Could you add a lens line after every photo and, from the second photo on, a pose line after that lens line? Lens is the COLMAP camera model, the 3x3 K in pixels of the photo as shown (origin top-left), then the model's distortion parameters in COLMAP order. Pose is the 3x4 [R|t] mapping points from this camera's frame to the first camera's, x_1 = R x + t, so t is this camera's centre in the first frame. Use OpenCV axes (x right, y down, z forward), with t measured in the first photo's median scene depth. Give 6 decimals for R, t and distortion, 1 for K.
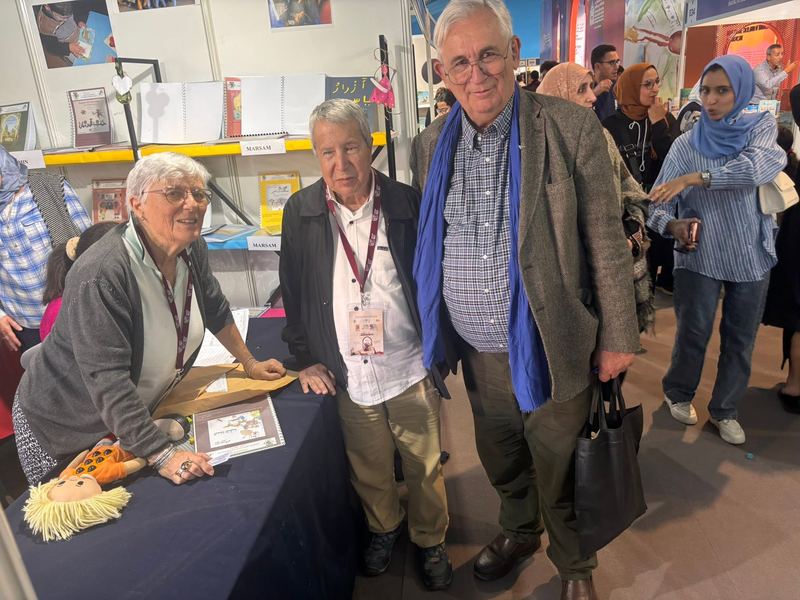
lens RADIAL K [[622.1, 0, 400.0], [0, 622.1, 300.0], [0, 0, 1]] dist [0.002528, -0.044980]
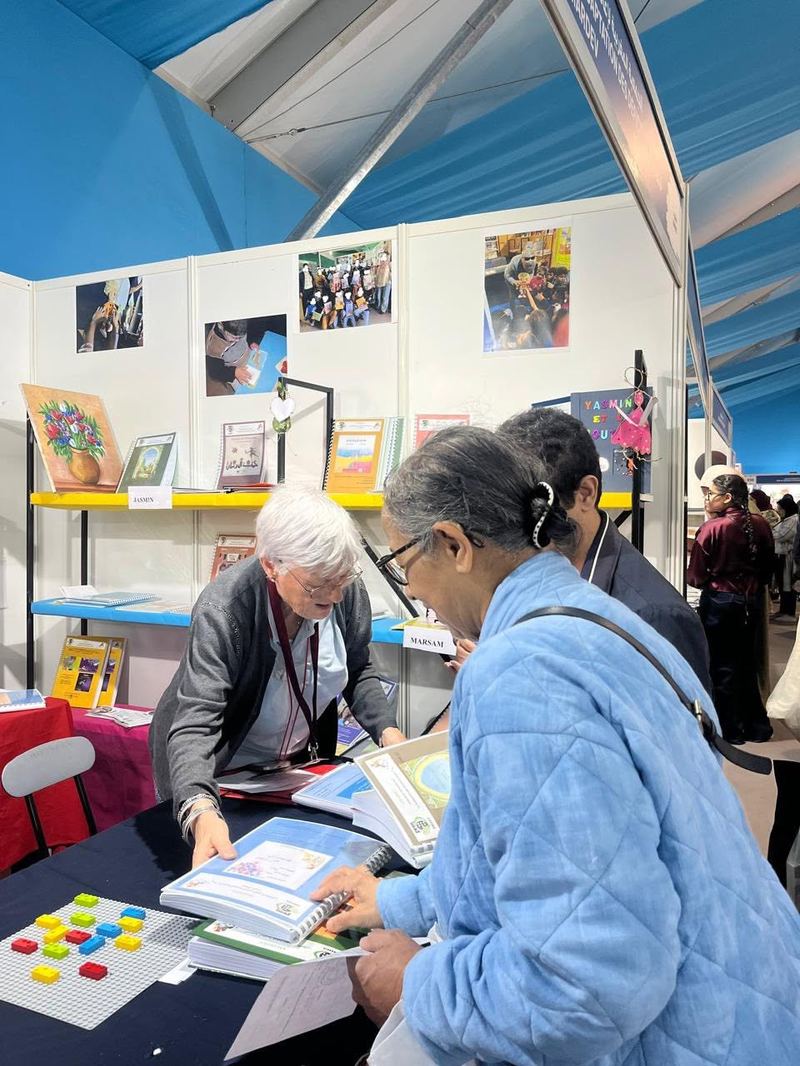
lens RADIAL K [[829.0, 0, 382.5], [0, 829.0, 530.6], [0, 0, 1]] dist [0.002528, -0.044980]
pose [[0.944261, 0.083637, -0.318397, 0.009228], [-0.175142, 0.946578, -0.270767, 0.047107], [0.278742, 0.311439, 0.908465, 0.133322]]
